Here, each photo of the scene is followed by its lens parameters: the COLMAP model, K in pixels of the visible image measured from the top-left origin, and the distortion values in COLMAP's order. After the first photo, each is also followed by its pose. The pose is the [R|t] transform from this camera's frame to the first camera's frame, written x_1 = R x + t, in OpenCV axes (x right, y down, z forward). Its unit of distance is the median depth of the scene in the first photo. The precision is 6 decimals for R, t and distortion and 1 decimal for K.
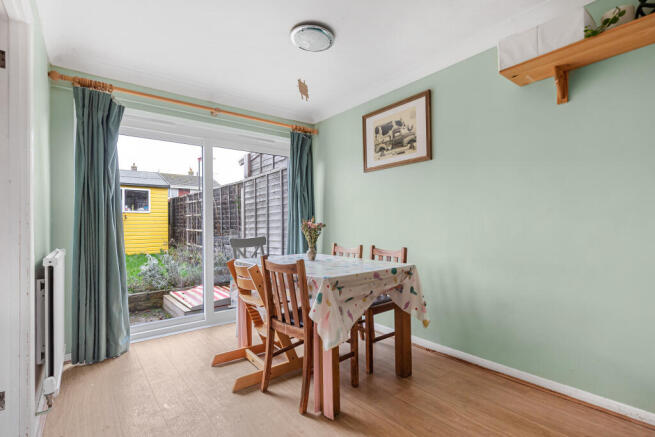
lens RADIAL K [[308.1, 0, 325.1], [0, 308.1, 220.5], [0, 0, 1]] dist [0.004511, 0.000648]
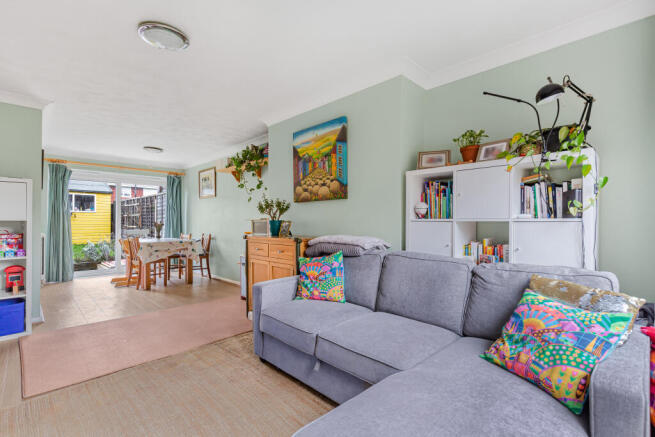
lens RADIAL K [[308.1, 0, 330.0], [0, 308.1, 218.8], [0, 0, 1]] dist [0.004511, 0.000648]
pose [[0.993785, 0.013745, 0.110463, 0.551560], [-0.013826, 0.999904, -0.000032, -0.024893], [-0.110453, -0.001496, 0.993880, -0.820627]]
